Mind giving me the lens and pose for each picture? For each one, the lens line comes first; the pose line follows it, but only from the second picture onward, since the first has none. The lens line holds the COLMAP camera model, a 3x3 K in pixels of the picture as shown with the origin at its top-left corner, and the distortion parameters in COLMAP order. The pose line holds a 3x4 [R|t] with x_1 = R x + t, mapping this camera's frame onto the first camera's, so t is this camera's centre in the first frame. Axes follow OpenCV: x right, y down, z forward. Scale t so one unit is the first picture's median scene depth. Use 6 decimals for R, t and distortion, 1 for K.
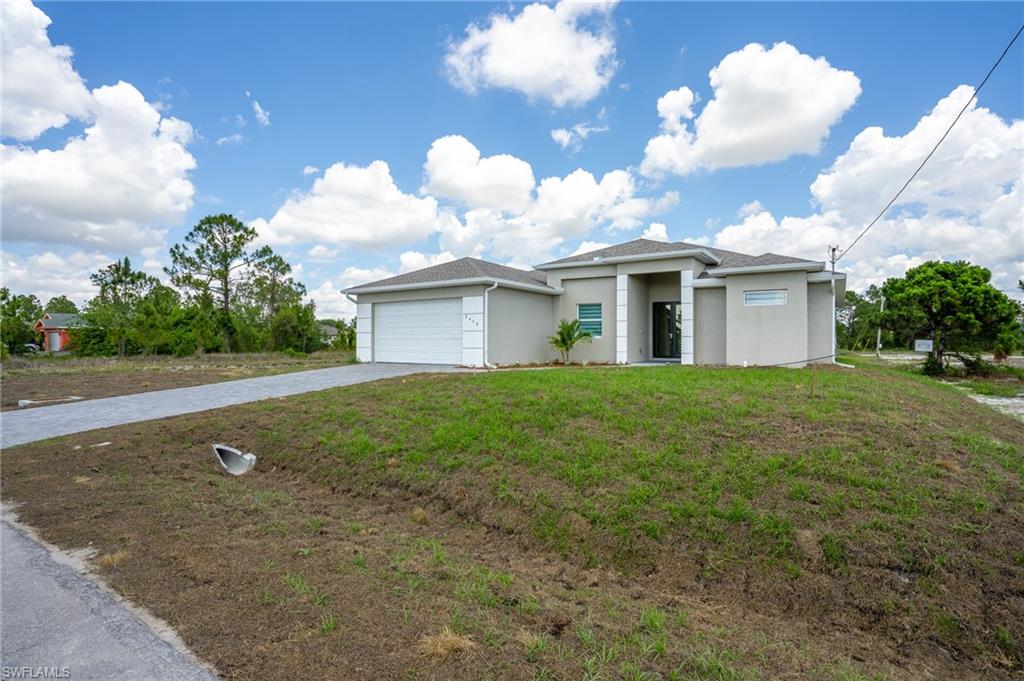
lens RADIAL K [[517.9, 0, 511.8], [0, 517.9, 343.4], [0, 0, 1]] dist [-0.080690, 0.042243]
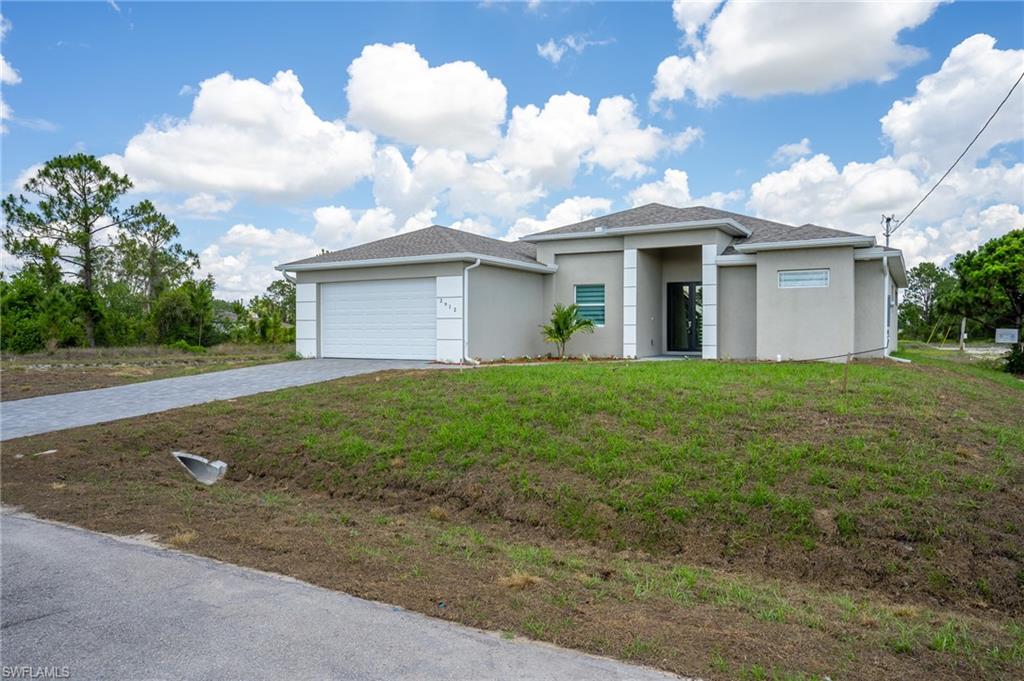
lens RADIAL K [[711.5, 0, 512.0], [0, 711.5, 340.5], [0, 0, 1]] dist [-0.027400, 0.081519]
pose [[0.998265, -0.001755, 0.058858, -0.083059], [0.001162, 0.999948, 0.010102, -0.001297], [-0.058872, -0.010016, 0.998215, -0.238145]]
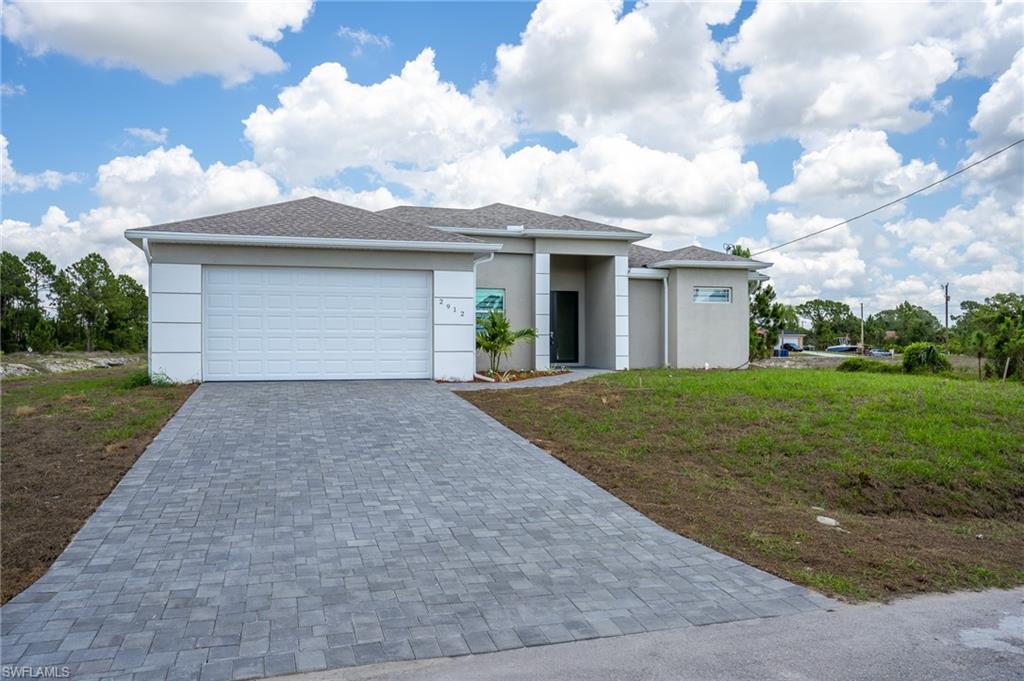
lens RADIAL K [[796.5, 0, 512.0], [0, 796.5, 340.5], [0, 0, 1]] dist [-0.000984, 0.069868]
pose [[0.643698, 0.003497, 0.765272, -1.514021], [0.000651, 0.999987, -0.005118, 0.001212], [-0.765279, 0.003793, 0.643687, 0.601739]]
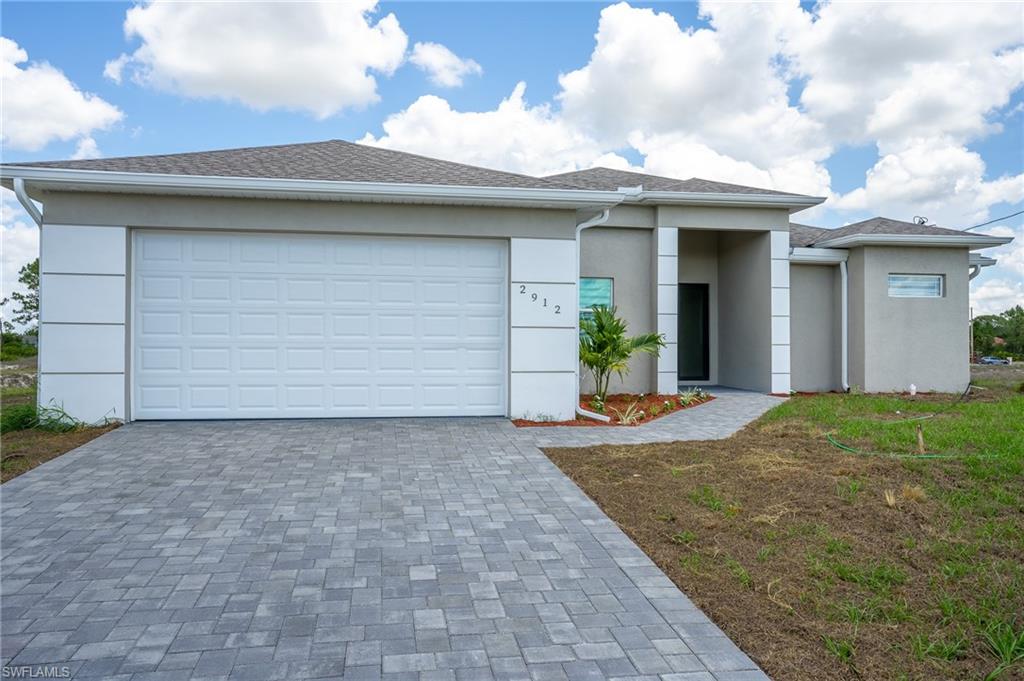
lens RADIAL K [[739.0, 0, 512.0], [0, 739.0, 340.5], [0, 0, 1]] dist [0.022896, 0.001245]
pose [[0.722236, 0.009767, 0.691578, -0.921057], [-0.002650, 0.999932, -0.011355, -0.015241], [-0.691642, 0.006369, 0.722213, 1.190827]]
